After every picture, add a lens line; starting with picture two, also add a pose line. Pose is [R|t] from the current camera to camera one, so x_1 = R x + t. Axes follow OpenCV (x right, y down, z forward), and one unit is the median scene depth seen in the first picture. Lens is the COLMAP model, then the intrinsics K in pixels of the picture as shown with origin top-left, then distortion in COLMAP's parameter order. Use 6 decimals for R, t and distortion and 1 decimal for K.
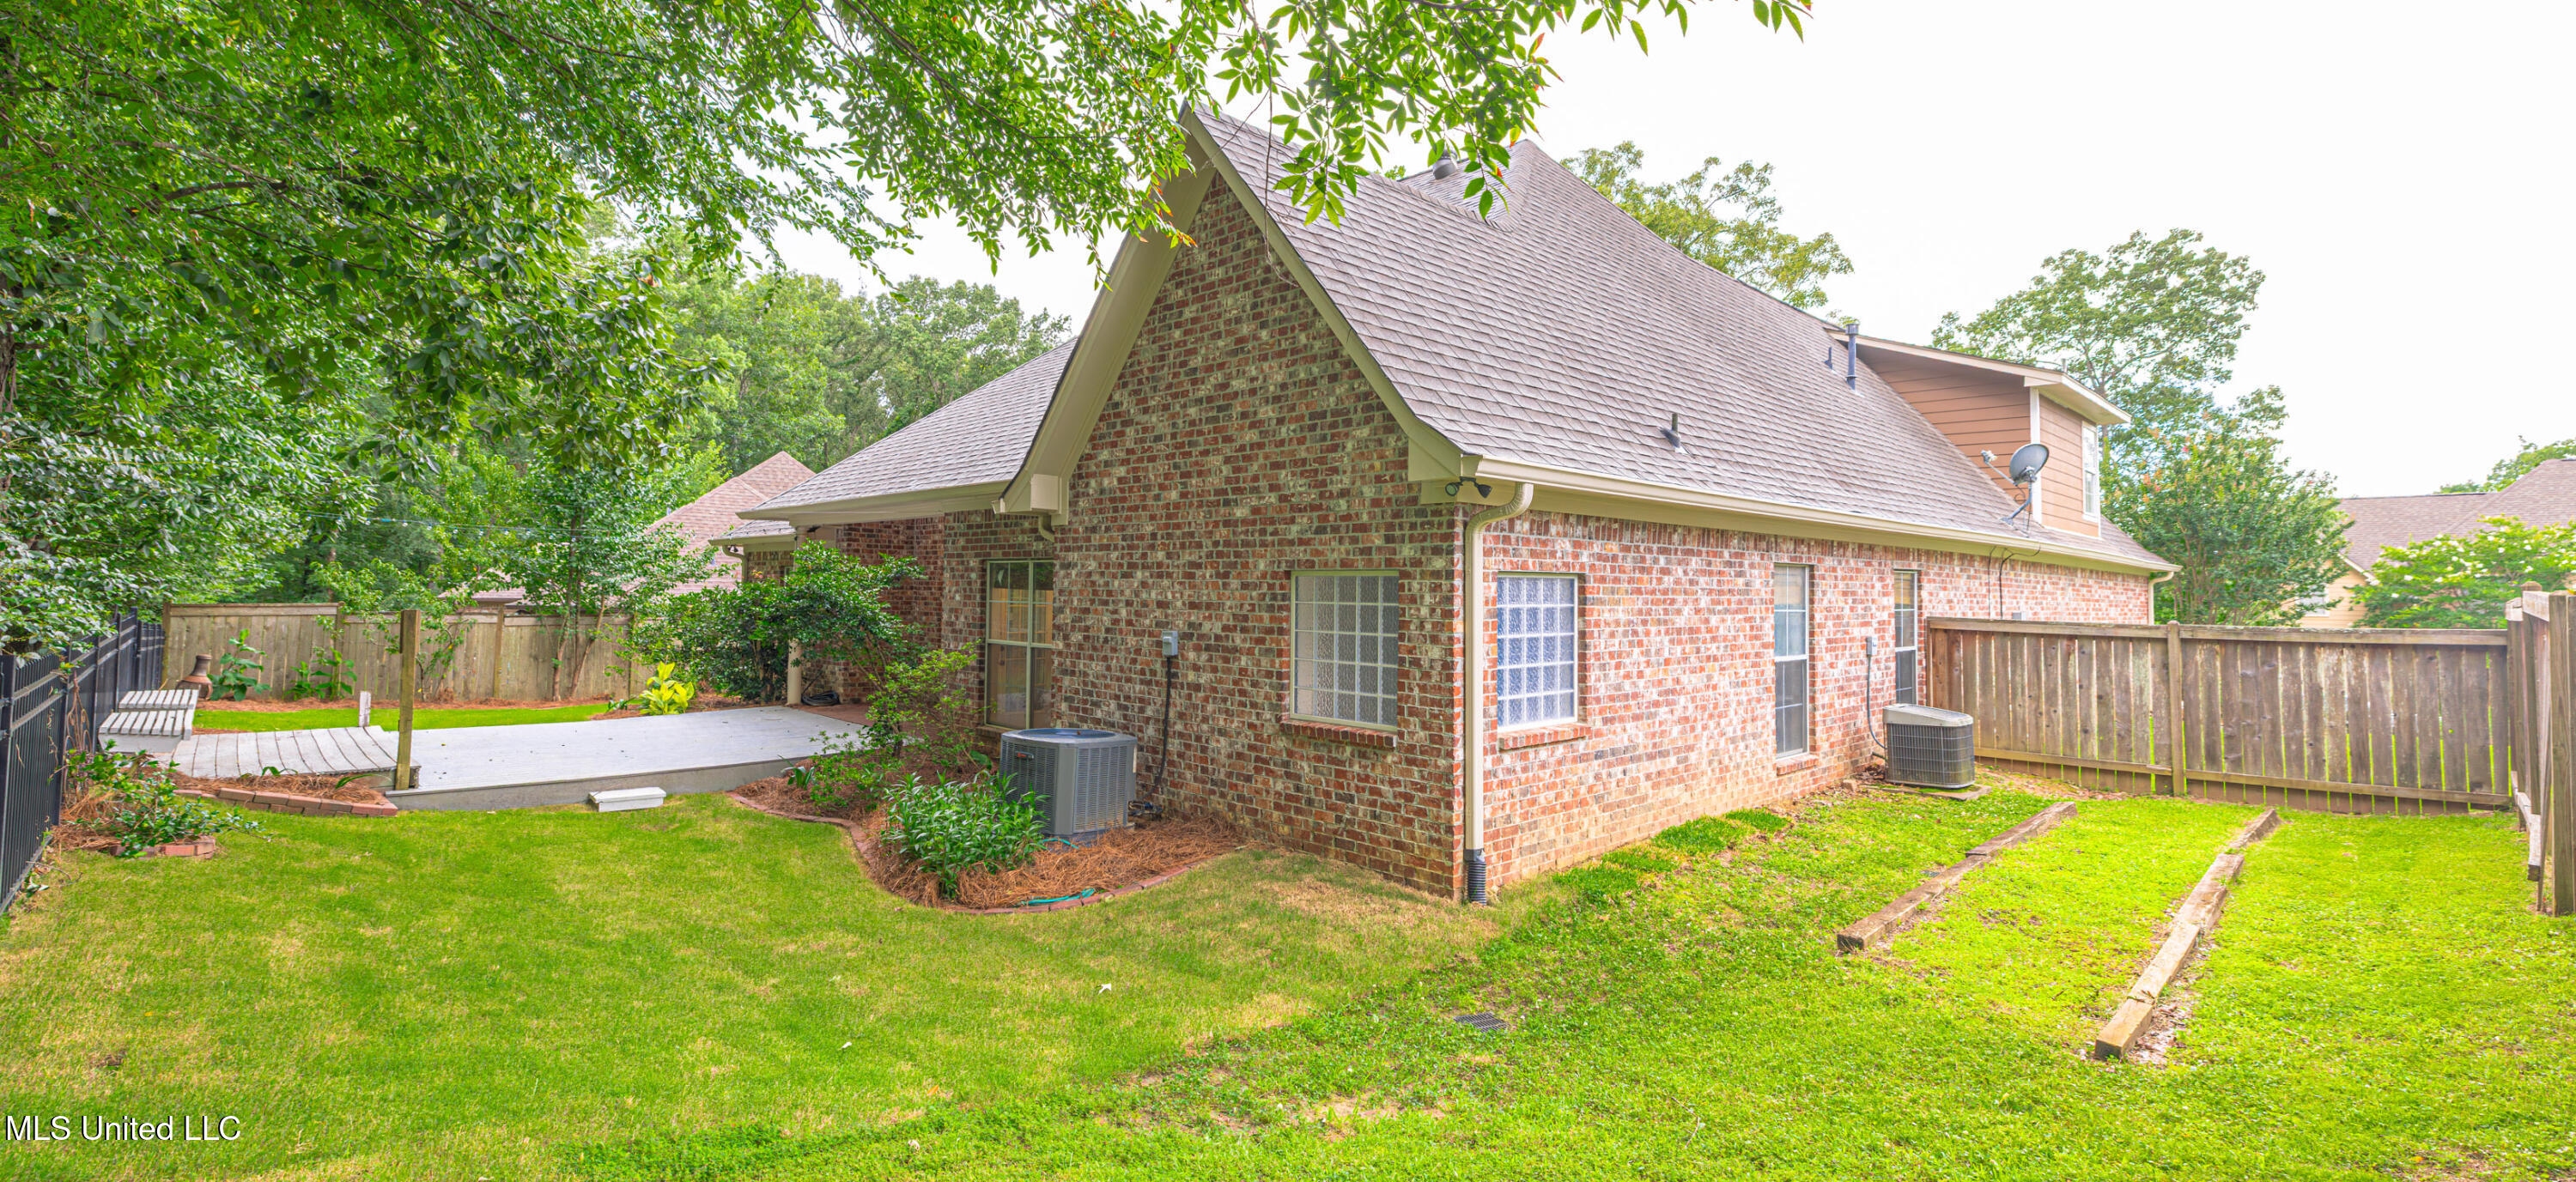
lens RADIAL K [[1100.3, 0, 1279.5], [0, 1100.3, 551.0], [0, 0, 1]] dist [-0.000201, 0.000095]
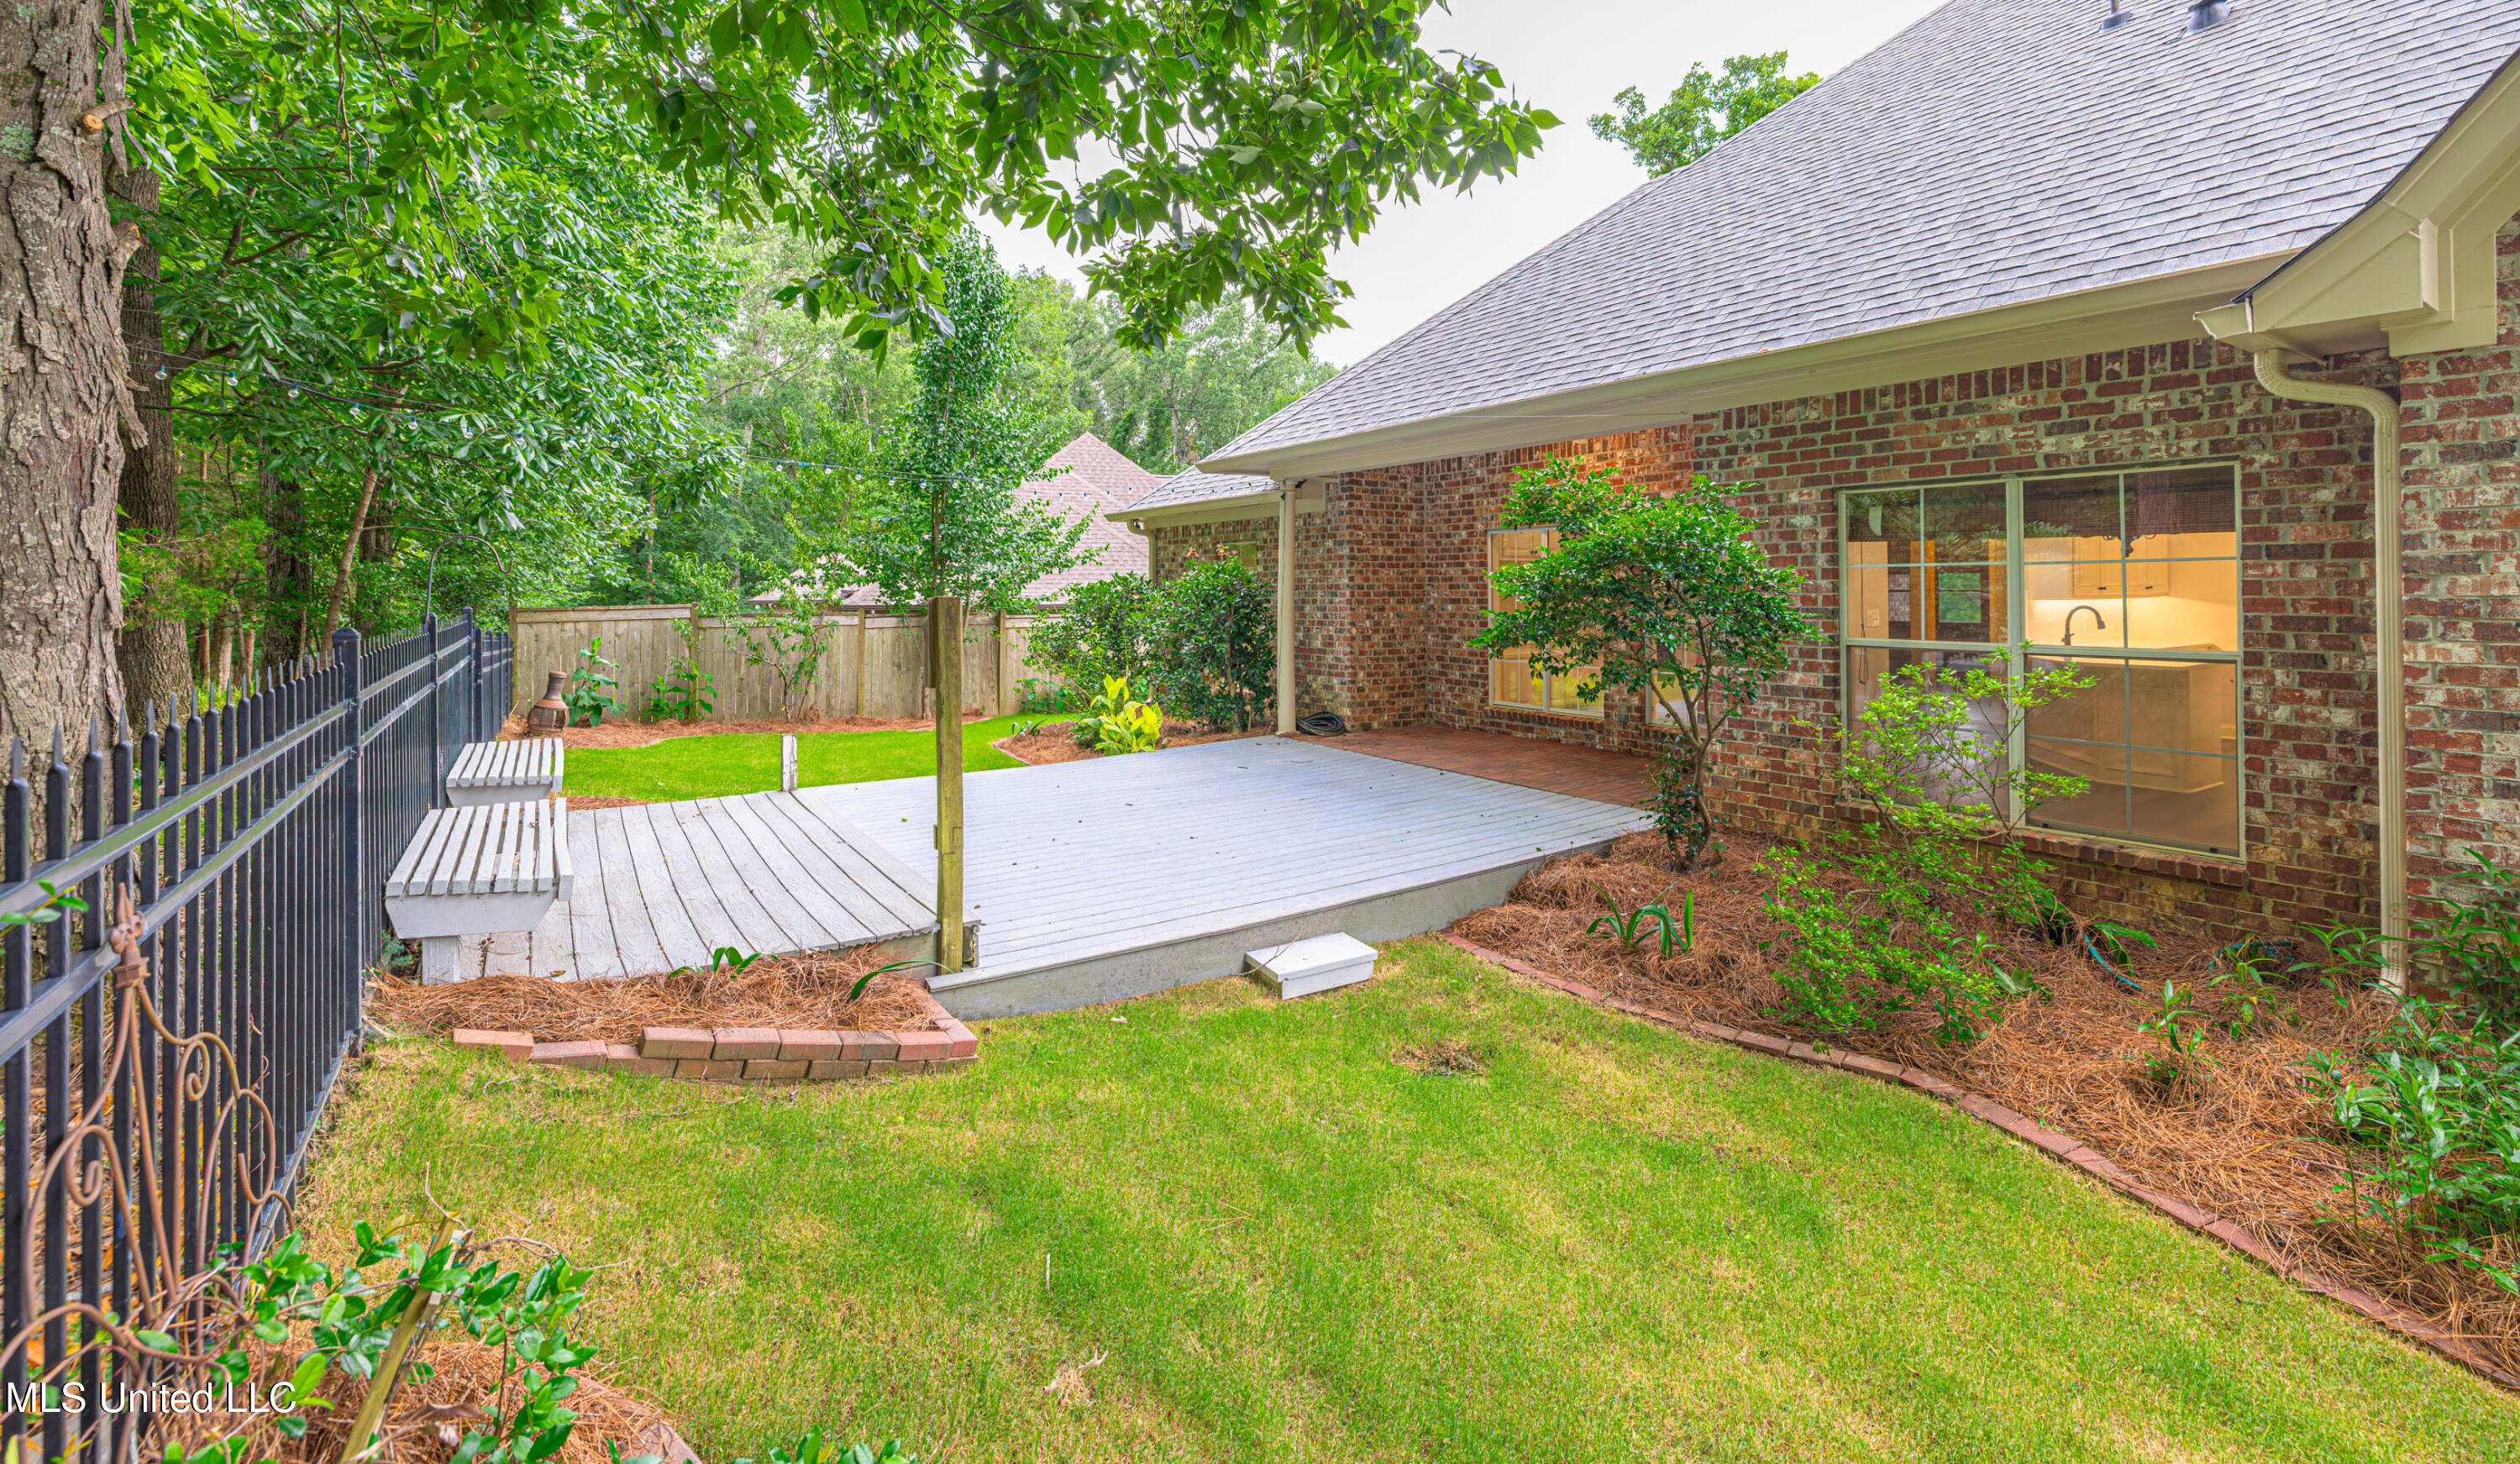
lens RADIAL K [[1065.9, 0, 1265.8], [0, 1065.9, 576.6], [0, 0, 1]] dist [-0.001421, -0.000078]
pose [[0.984322, -0.025027, -0.174594, -0.345804], [0.030128, 0.999191, 0.026628, 0.022037], [0.173786, -0.031470, 0.984280, 0.342863]]
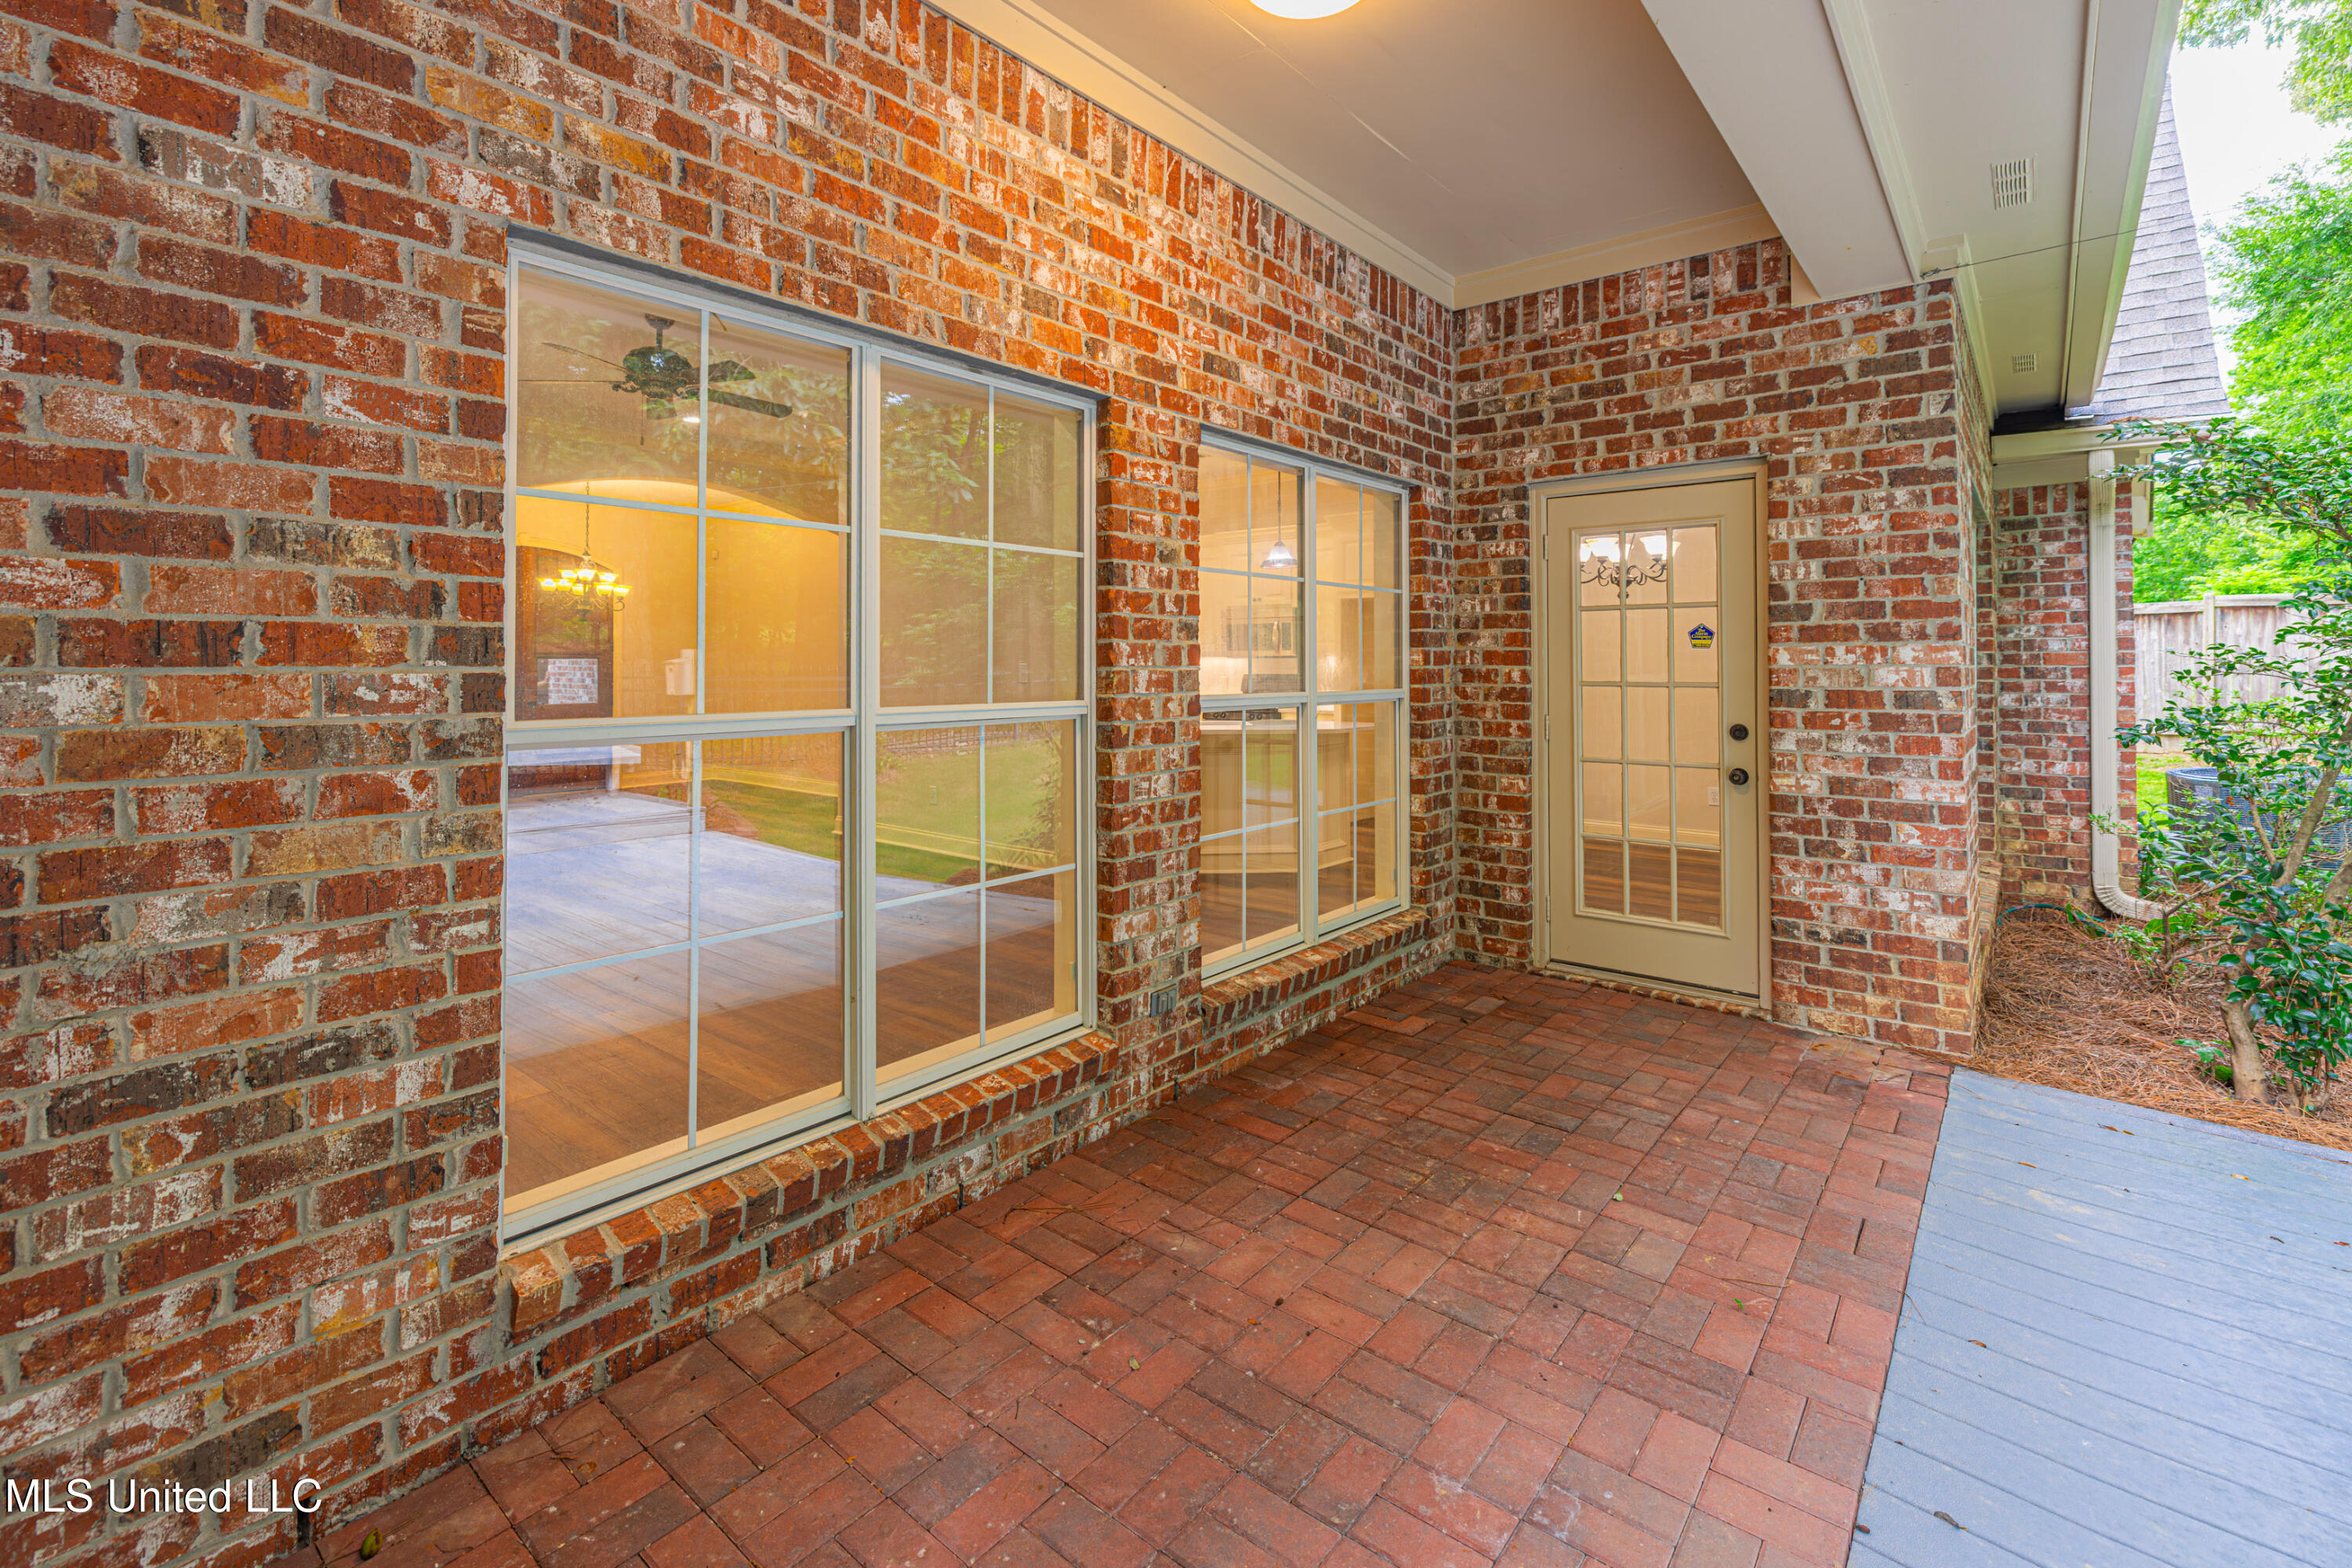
lens RADIAL K [[1032.6, 0, 1183.9], [0, 1032.6, 642.3], [0, 0, 1]] dist [-0.000529, 0.000522]
pose [[-0.112802, 0.005666, 0.993601, -0.448739], [-0.037718, 0.999239, -0.009980, 0.059148], [-0.992901, -0.038602, -0.112502, 0.996266]]
